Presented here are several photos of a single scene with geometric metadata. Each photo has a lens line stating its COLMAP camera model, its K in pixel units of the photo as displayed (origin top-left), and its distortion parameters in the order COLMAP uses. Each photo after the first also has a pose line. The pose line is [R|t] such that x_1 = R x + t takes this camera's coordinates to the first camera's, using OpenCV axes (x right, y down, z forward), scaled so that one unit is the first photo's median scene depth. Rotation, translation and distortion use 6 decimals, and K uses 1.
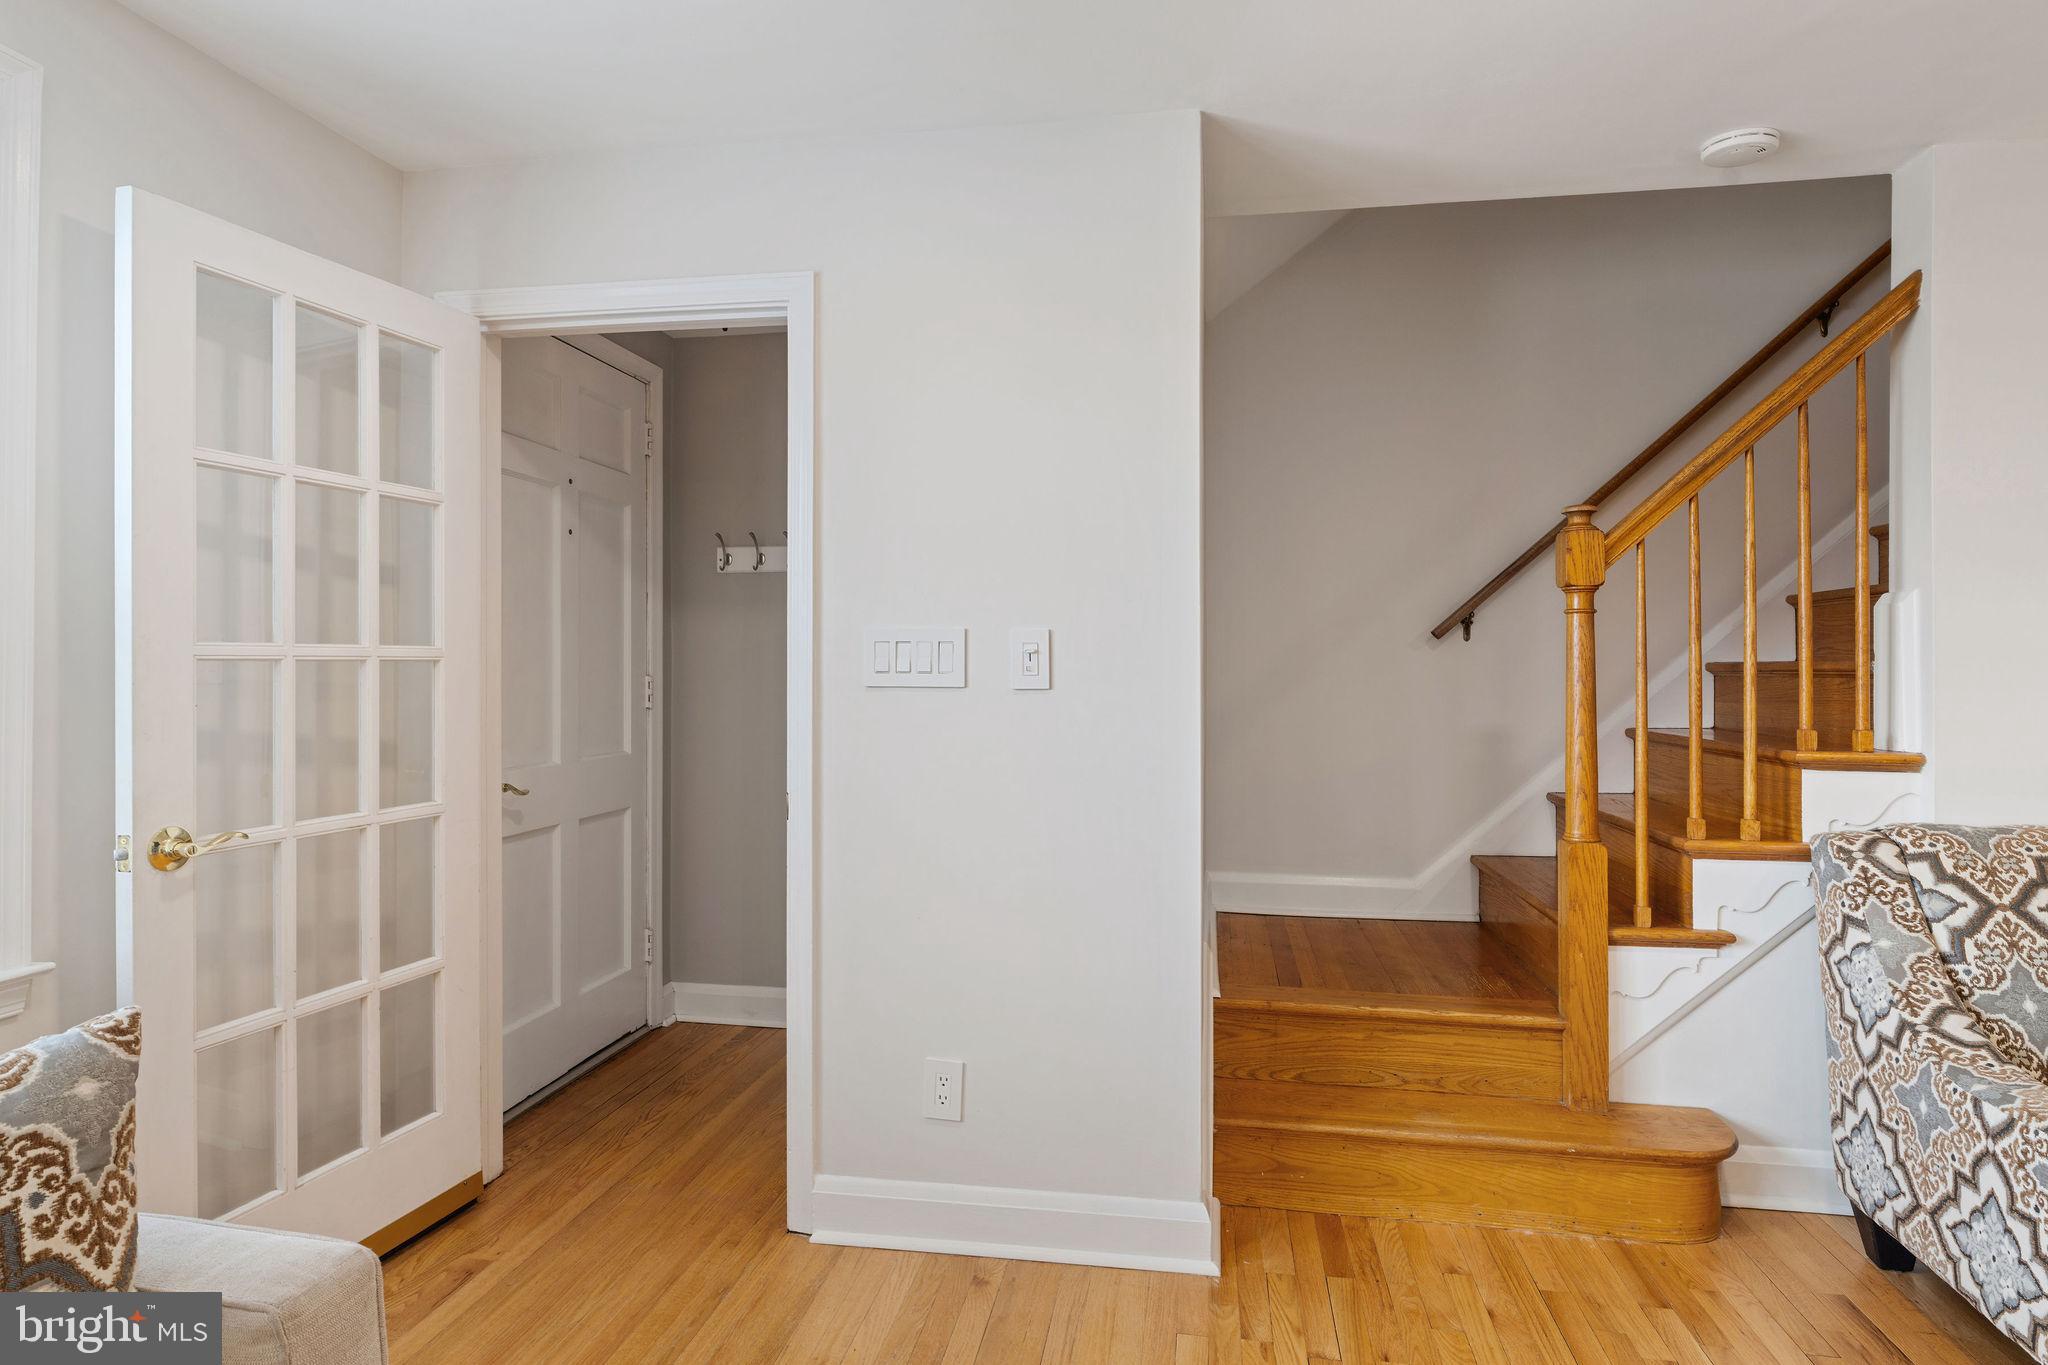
lens RADIAL K [[1135.1, 0, 1026.3], [0, 1135.1, 659.1], [0, 0, 1]] dist [0.003143, 0.000825]
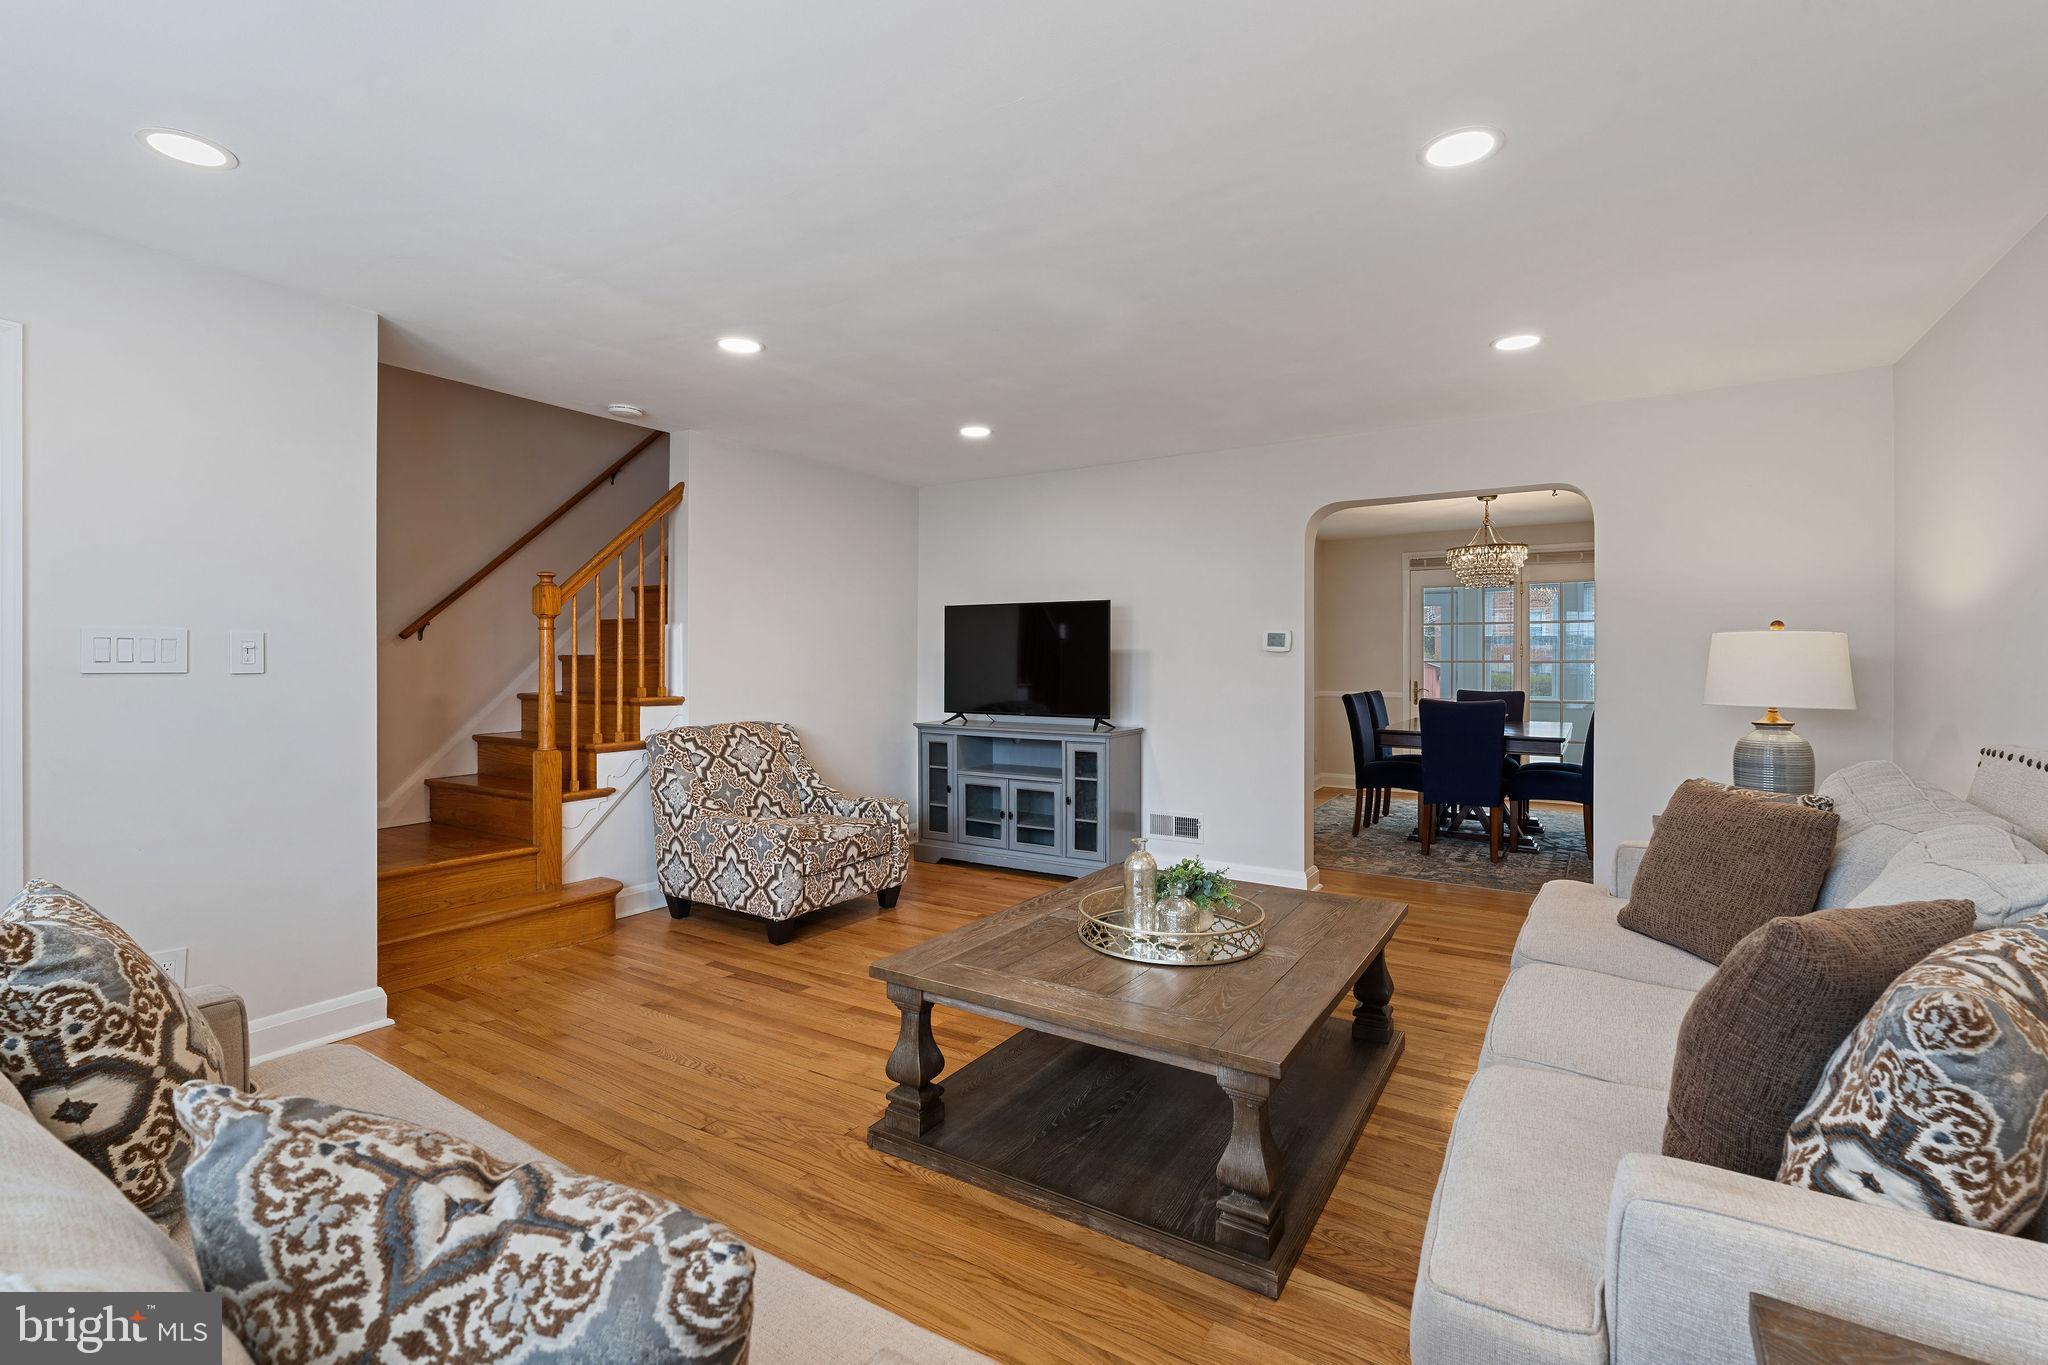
lens RADIAL K [[941.4, 0, 1005.4], [0, 941.4, 665.2], [0, 0, 1]] dist [-0.006154, 0.003015]
pose [[0.396599, -0.006013, 0.917972, -0.690086], [-0.009897, 0.999892, 0.010825, -0.005967], [-0.917939, -0.013378, 0.396497, -0.337561]]
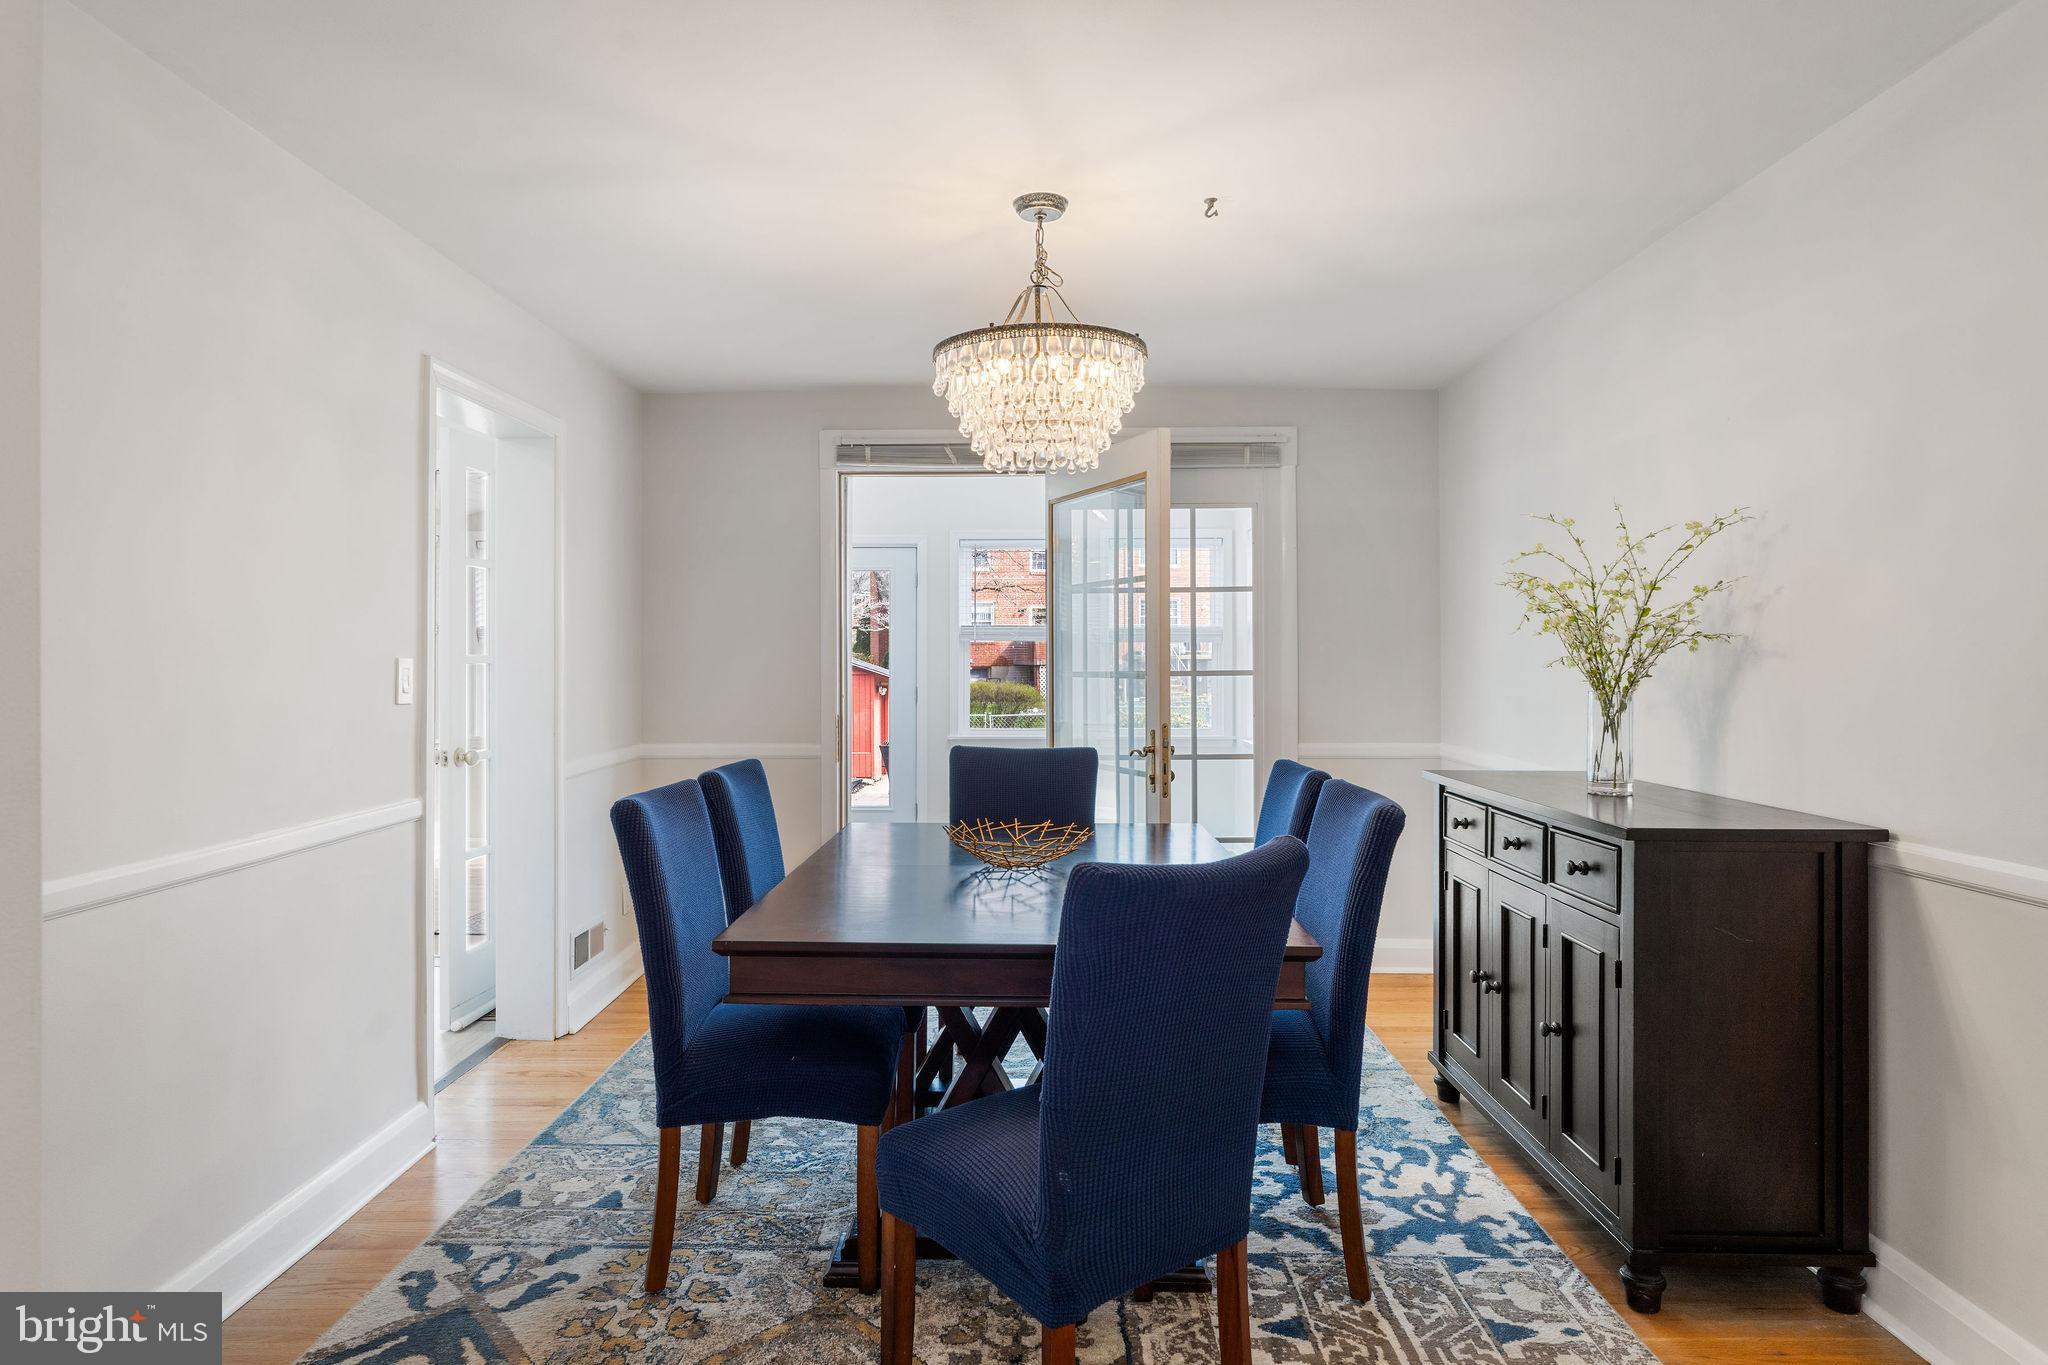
lens RADIAL K [[1135.1, 0, 1015.9], [0, 1135.1, 667.8], [0, 0, 1]] dist [0.003143, 0.000825]
pose [[-0.150044, -0.002394, 0.988676, 1.122719], [-0.010653, 0.999943, 0.000804, -0.011700], [-0.988622, -0.010412, -0.150061, -0.341804]]
